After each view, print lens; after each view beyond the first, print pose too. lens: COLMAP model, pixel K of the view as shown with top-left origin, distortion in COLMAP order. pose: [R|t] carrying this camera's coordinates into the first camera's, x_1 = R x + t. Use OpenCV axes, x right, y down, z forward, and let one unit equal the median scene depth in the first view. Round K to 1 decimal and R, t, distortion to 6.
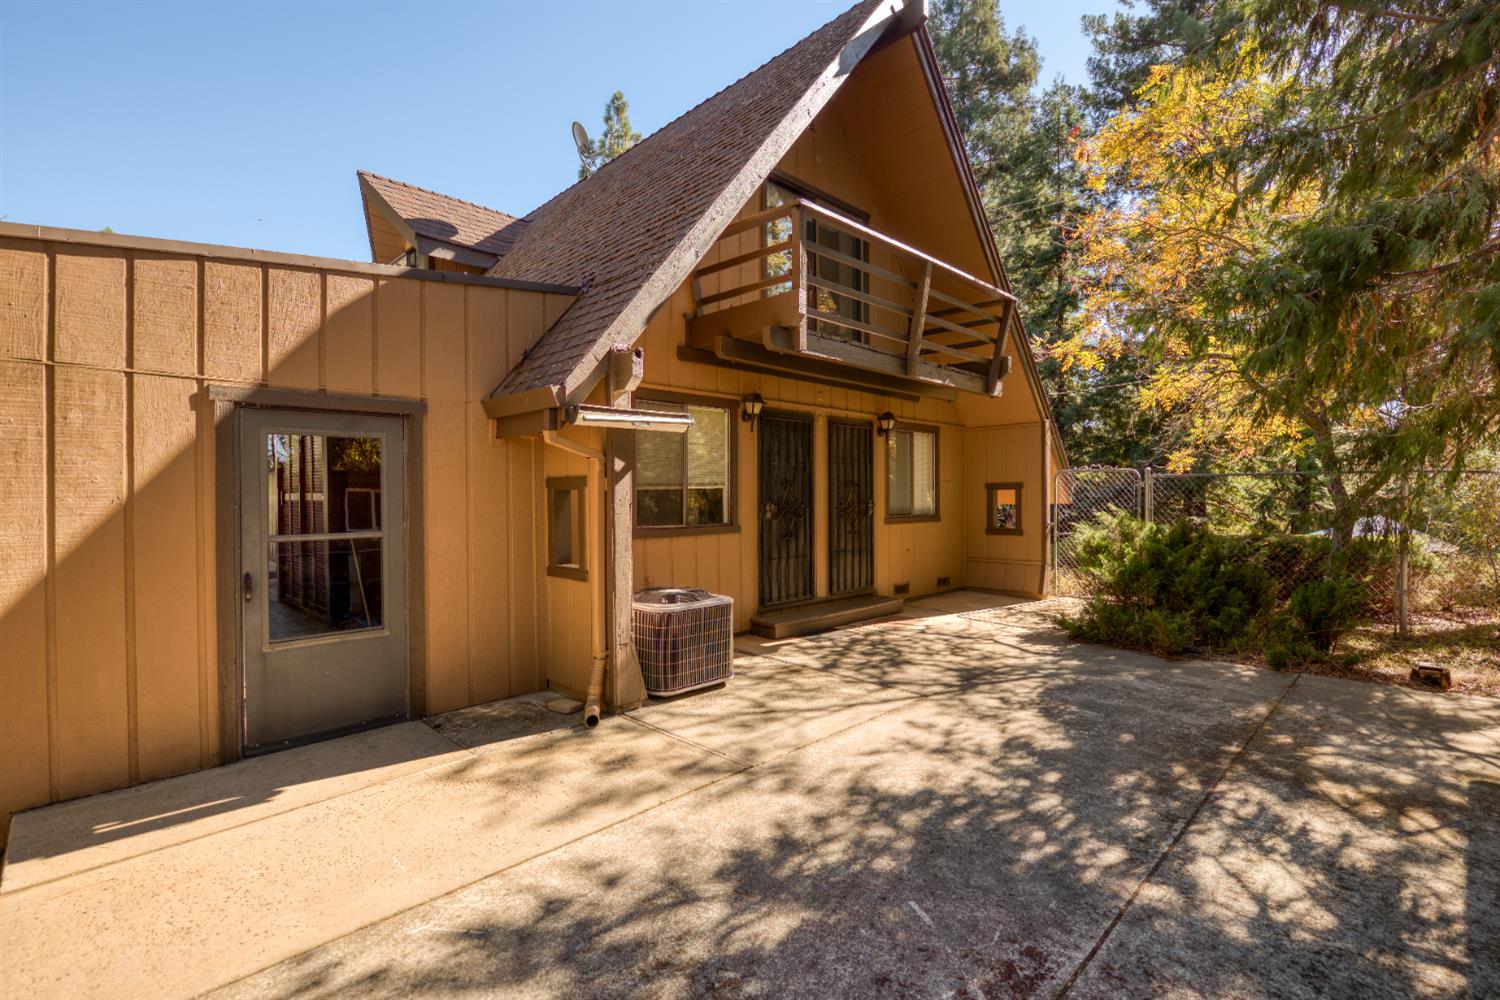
lens RADIAL K [[696.0, 0, 749.9], [0, 696.0, 502.0], [0, 0, 1]] dist [-0.001207, -0.000042]
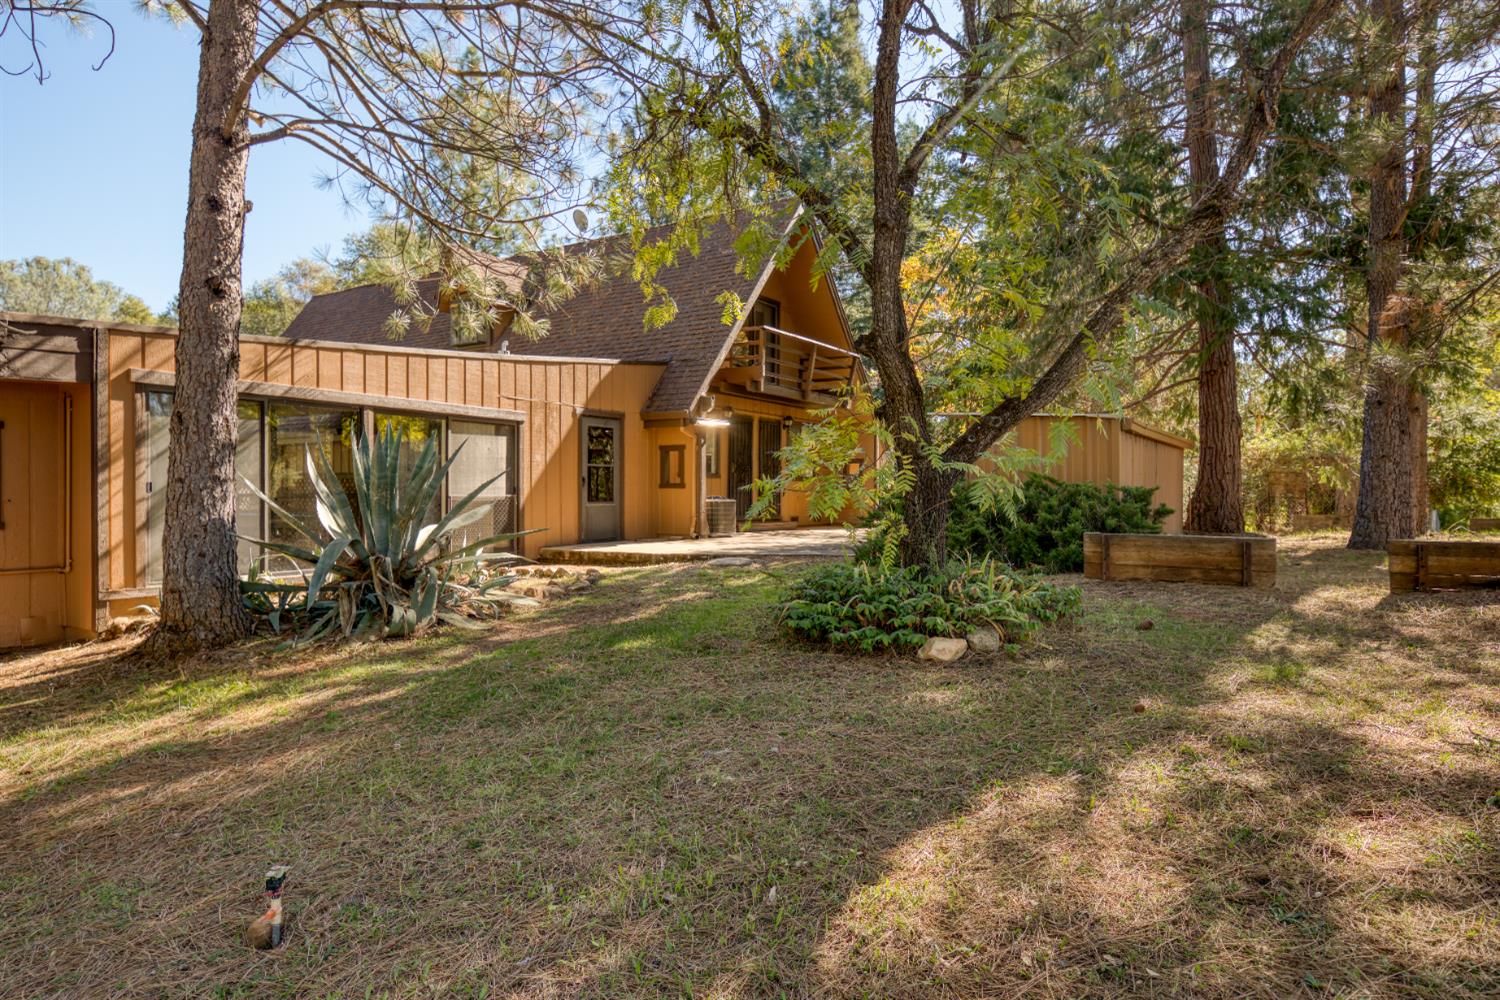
lens RADIAL K [[904.4, 0, 751.4], [0, 904.4, 499.0], [0, 0, 1]] dist [0.000239, 0.000004]
pose [[0.974594, 0.014888, 0.223483, -0.580358], [-0.014285, 0.999889, -0.004317, 0.132133], [-0.223523, 0.001015, 0.974698, -1.737463]]
